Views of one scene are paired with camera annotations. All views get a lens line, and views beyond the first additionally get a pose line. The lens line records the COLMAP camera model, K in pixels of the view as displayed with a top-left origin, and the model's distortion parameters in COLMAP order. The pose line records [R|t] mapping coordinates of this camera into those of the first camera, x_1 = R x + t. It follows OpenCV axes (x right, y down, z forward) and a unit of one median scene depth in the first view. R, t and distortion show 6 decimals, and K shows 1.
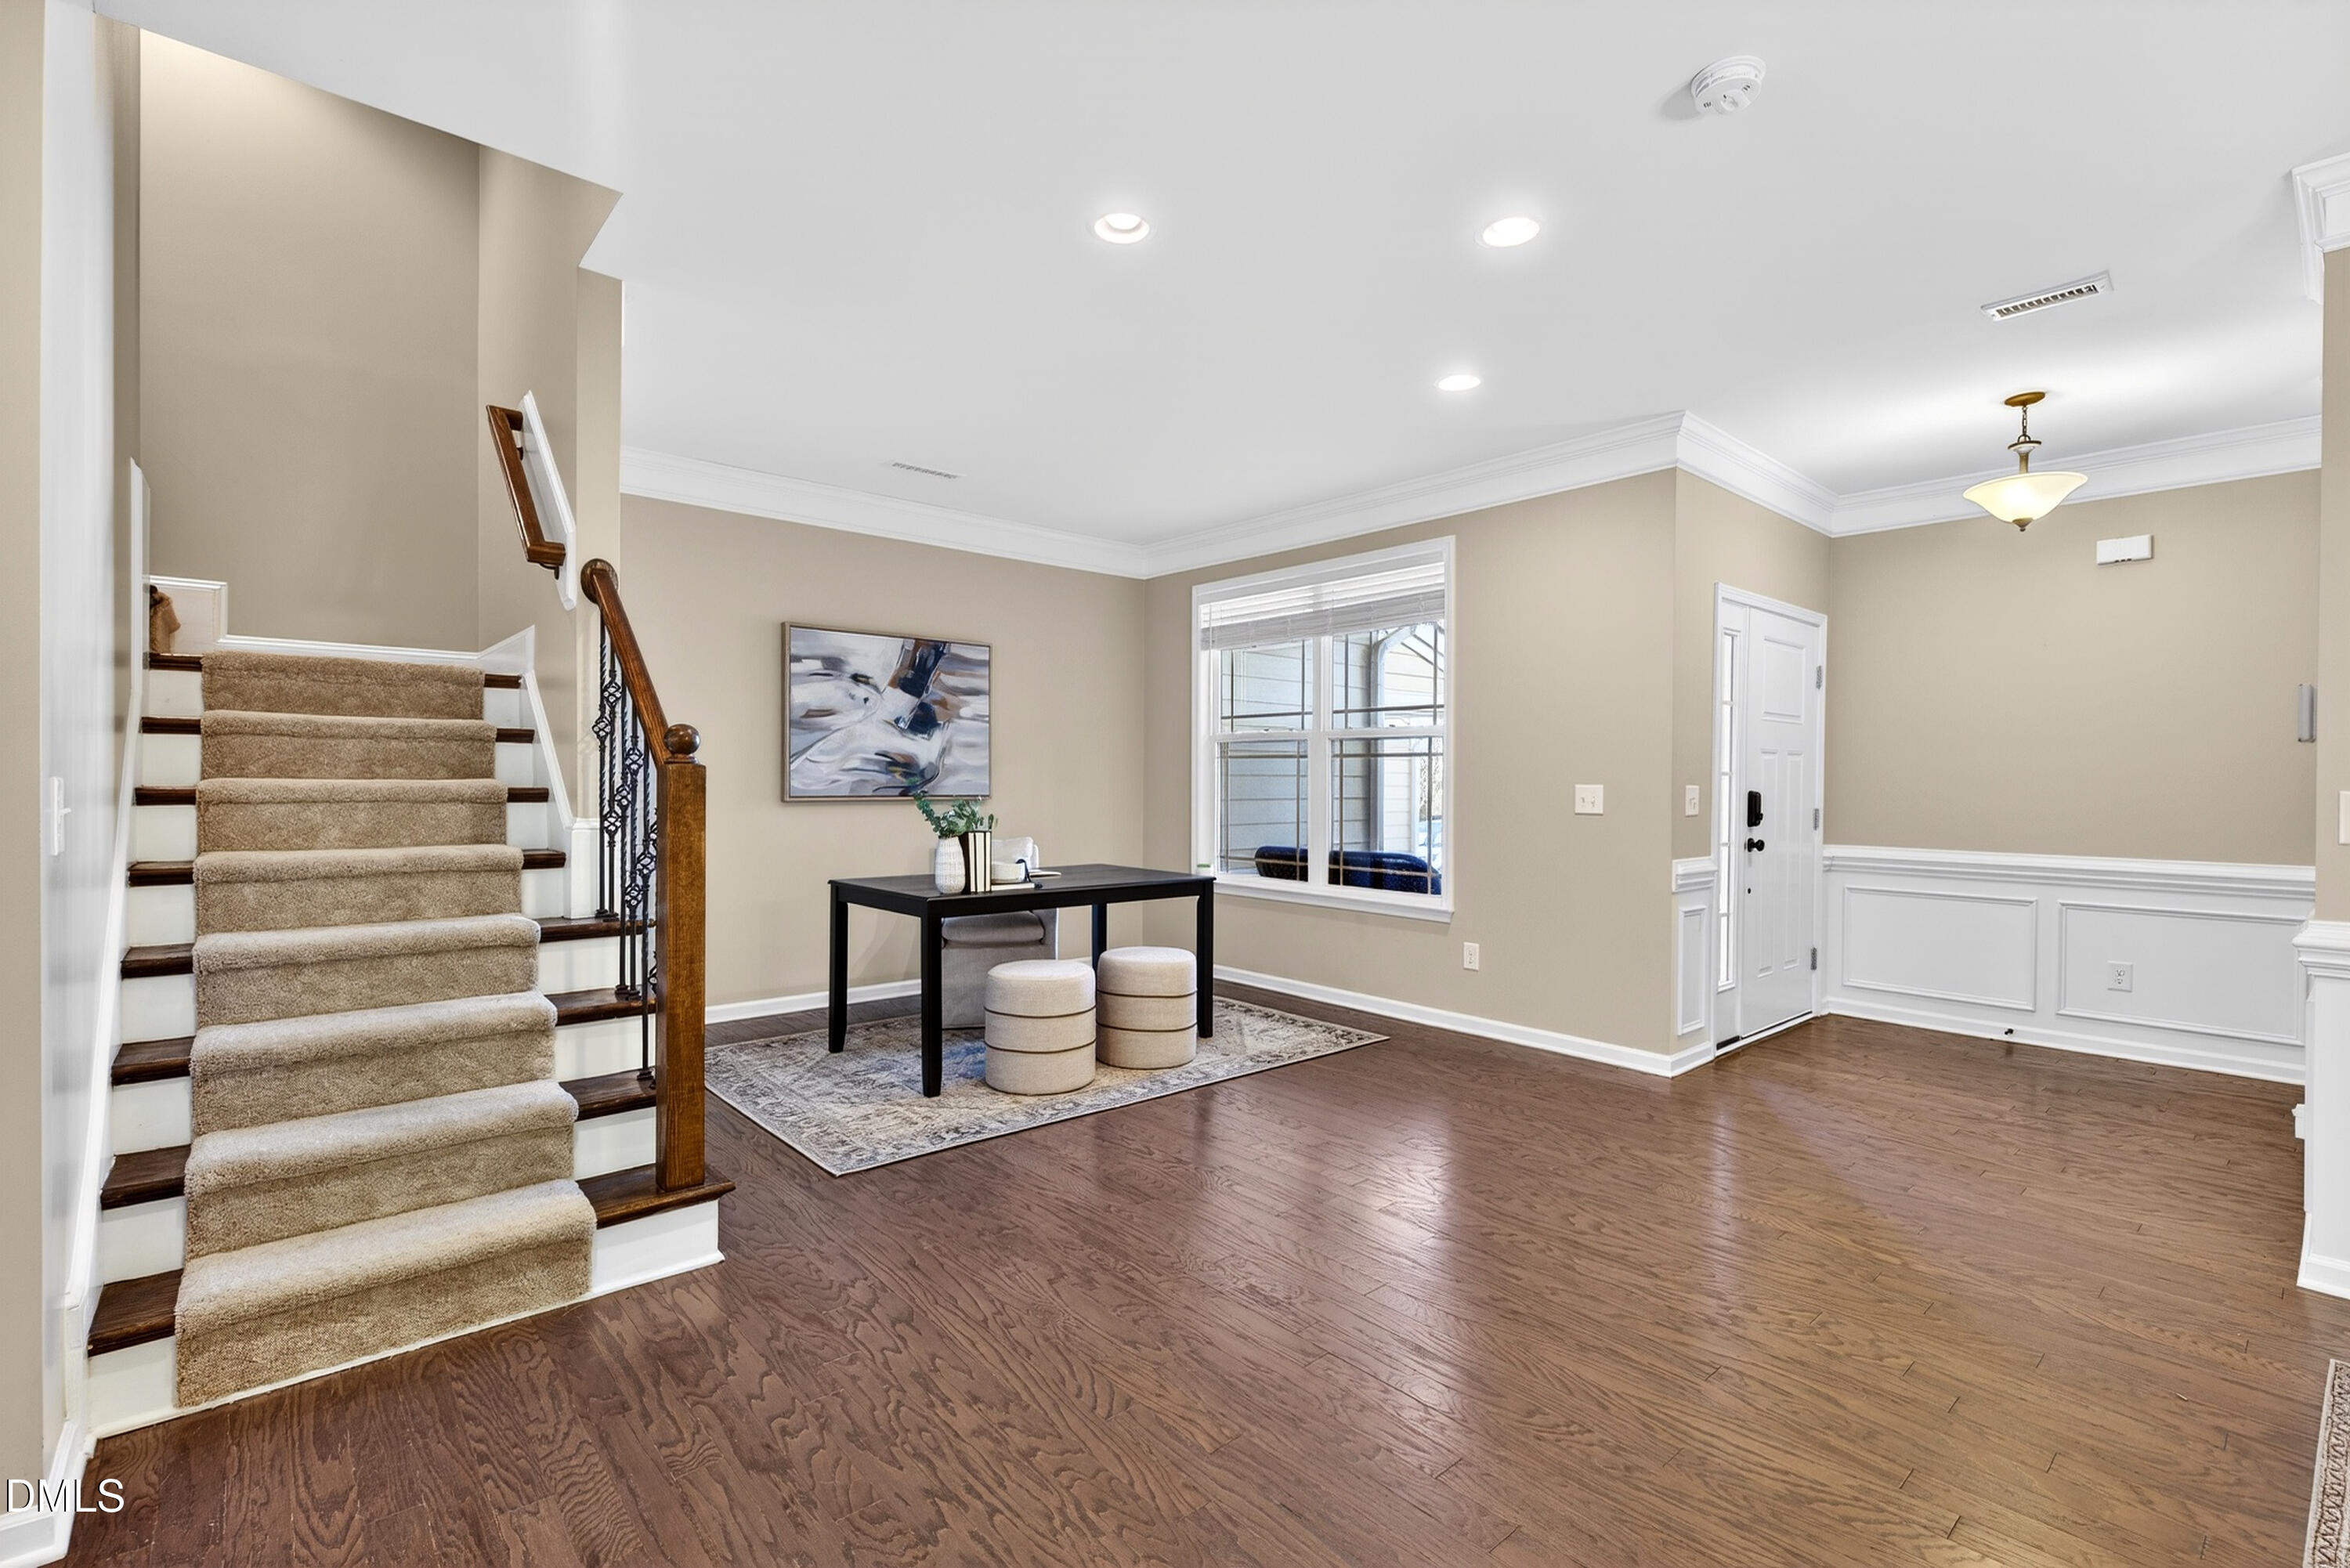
lens RADIAL K [[1054.2, 0, 1182.1], [0, 1054.2, 778.6], [0, 0, 1]] dist [-0.000831, -0.000669]
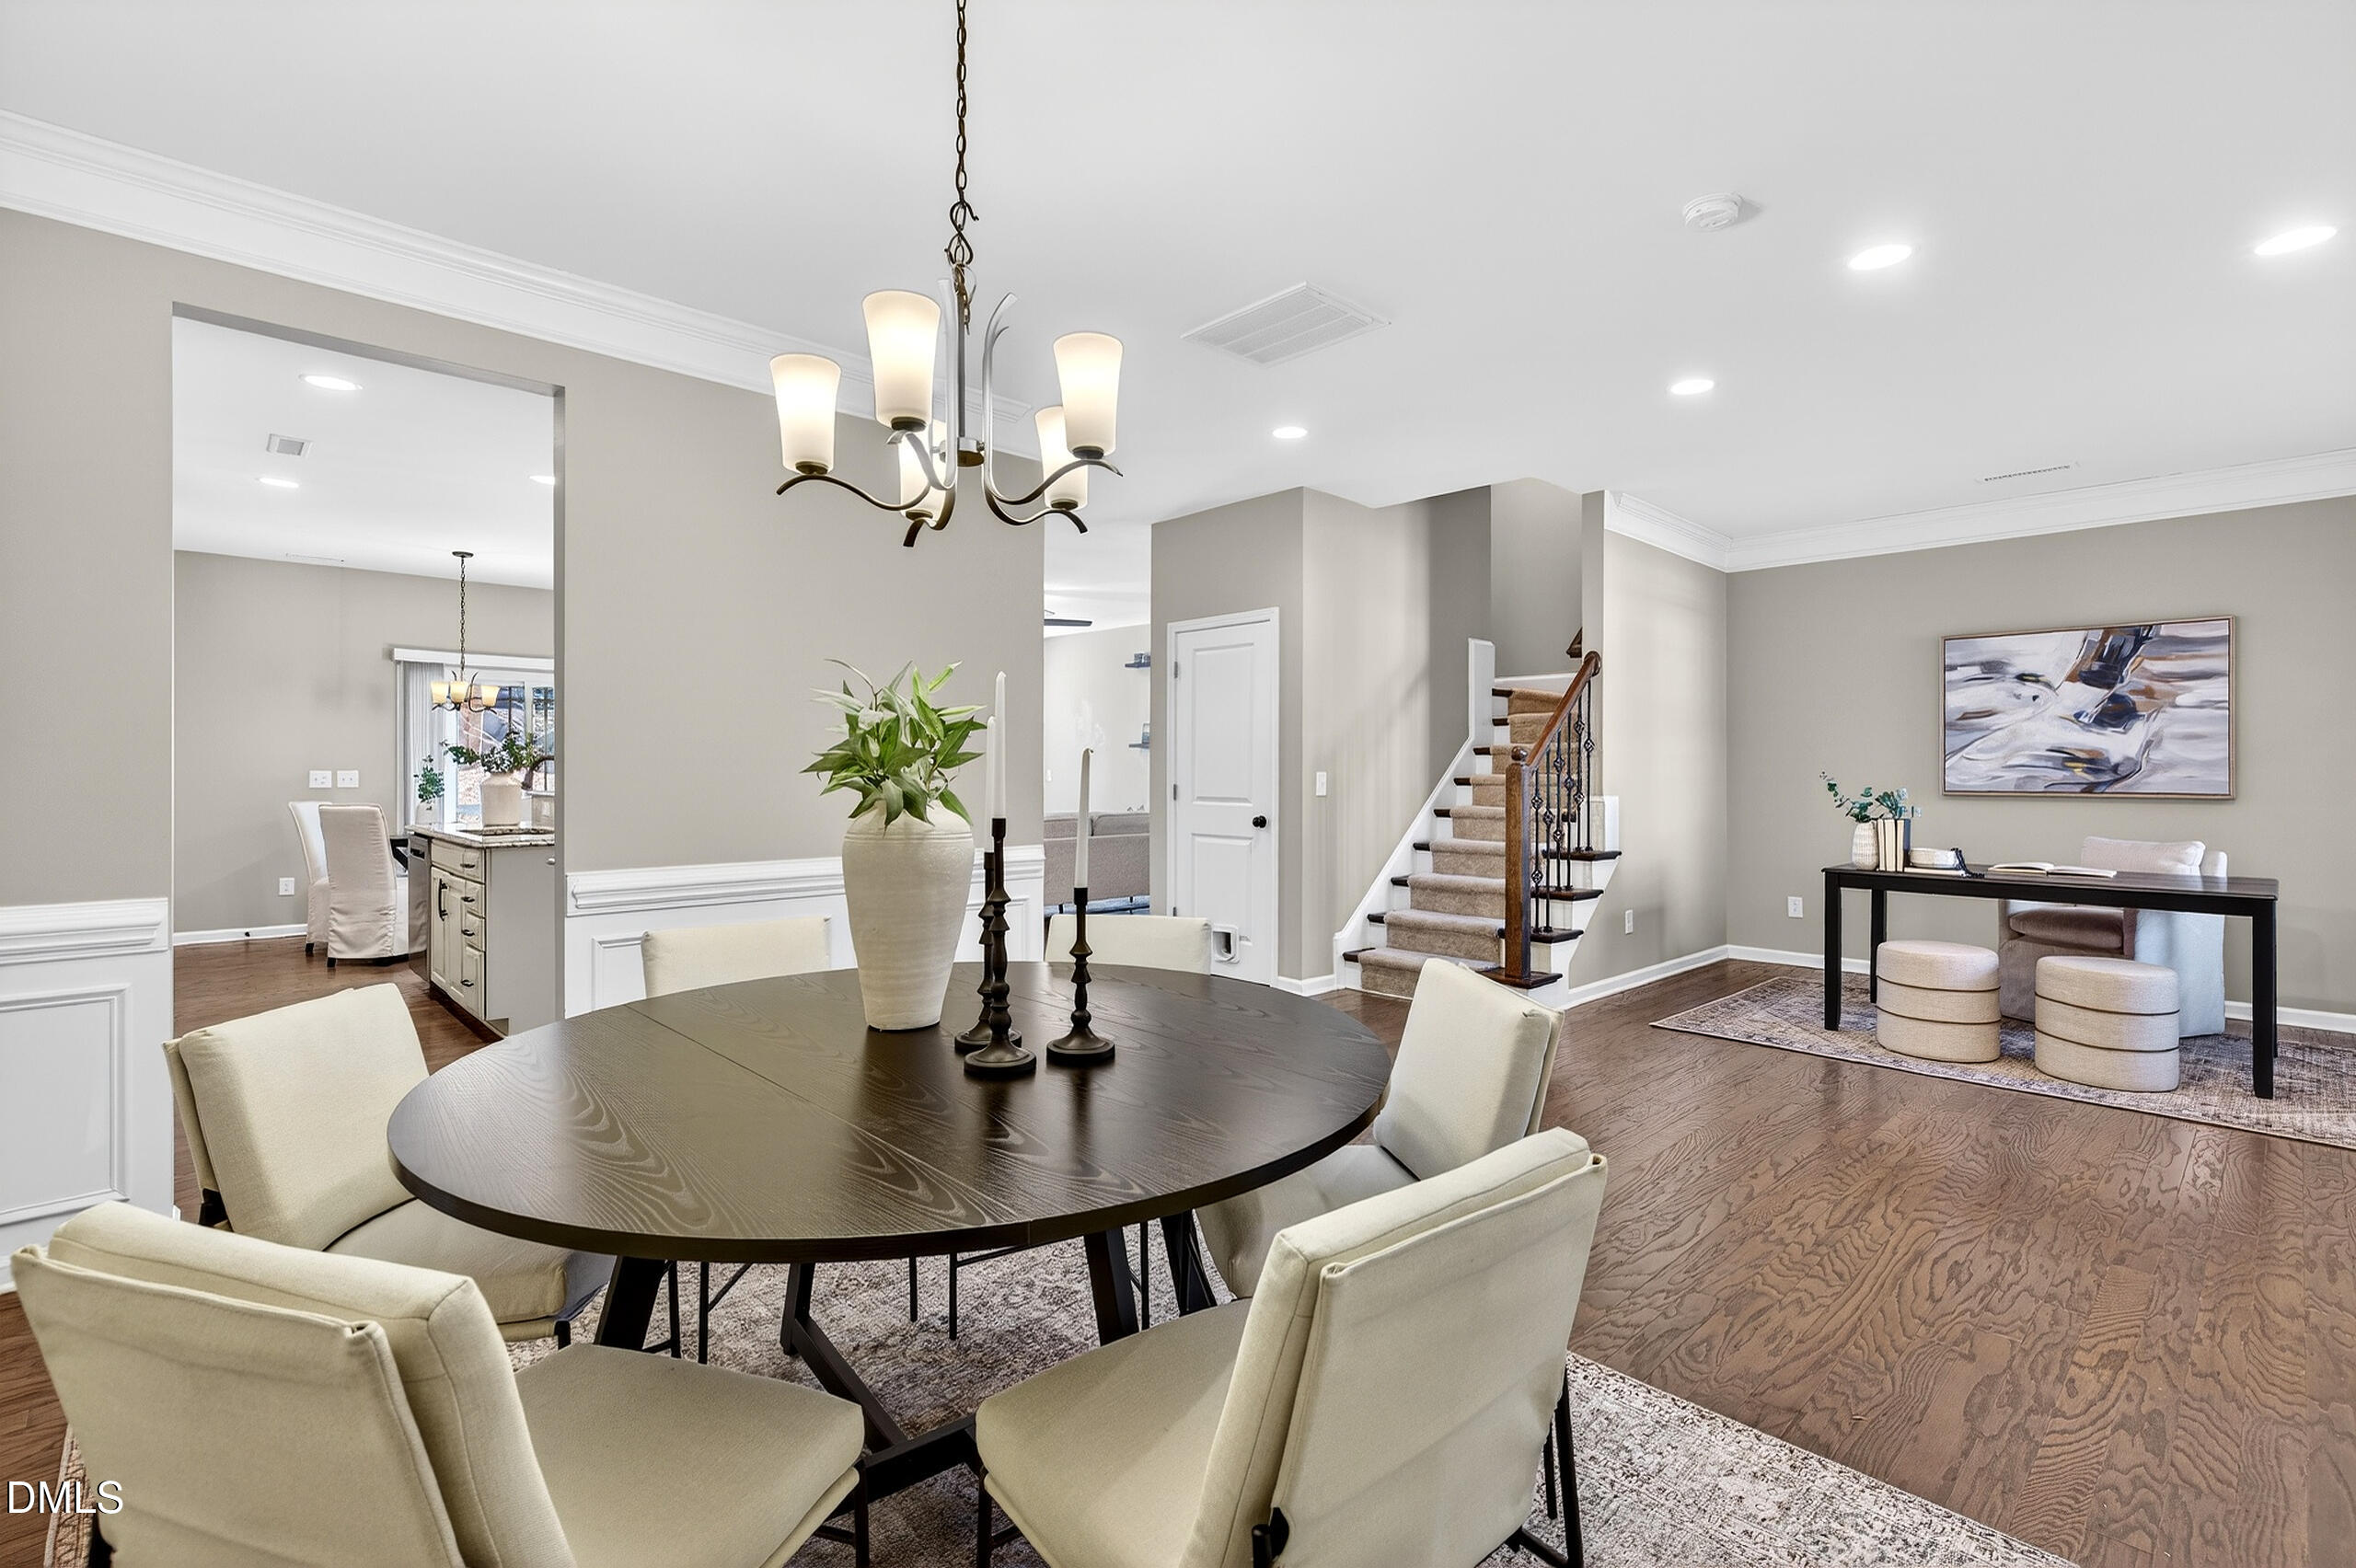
lens RADIAL K [[1056.9, 0, 1178.8], [0, 1056.9, 776.5], [0, 0, 1]] dist [-0.000831, -0.000669]
pose [[0.040698, -0.002542, -0.999168, 0.972918], [-0.000925, 0.999996, -0.002582, 0.007066], [0.999171, 0.001029, 0.040696, 0.180880]]
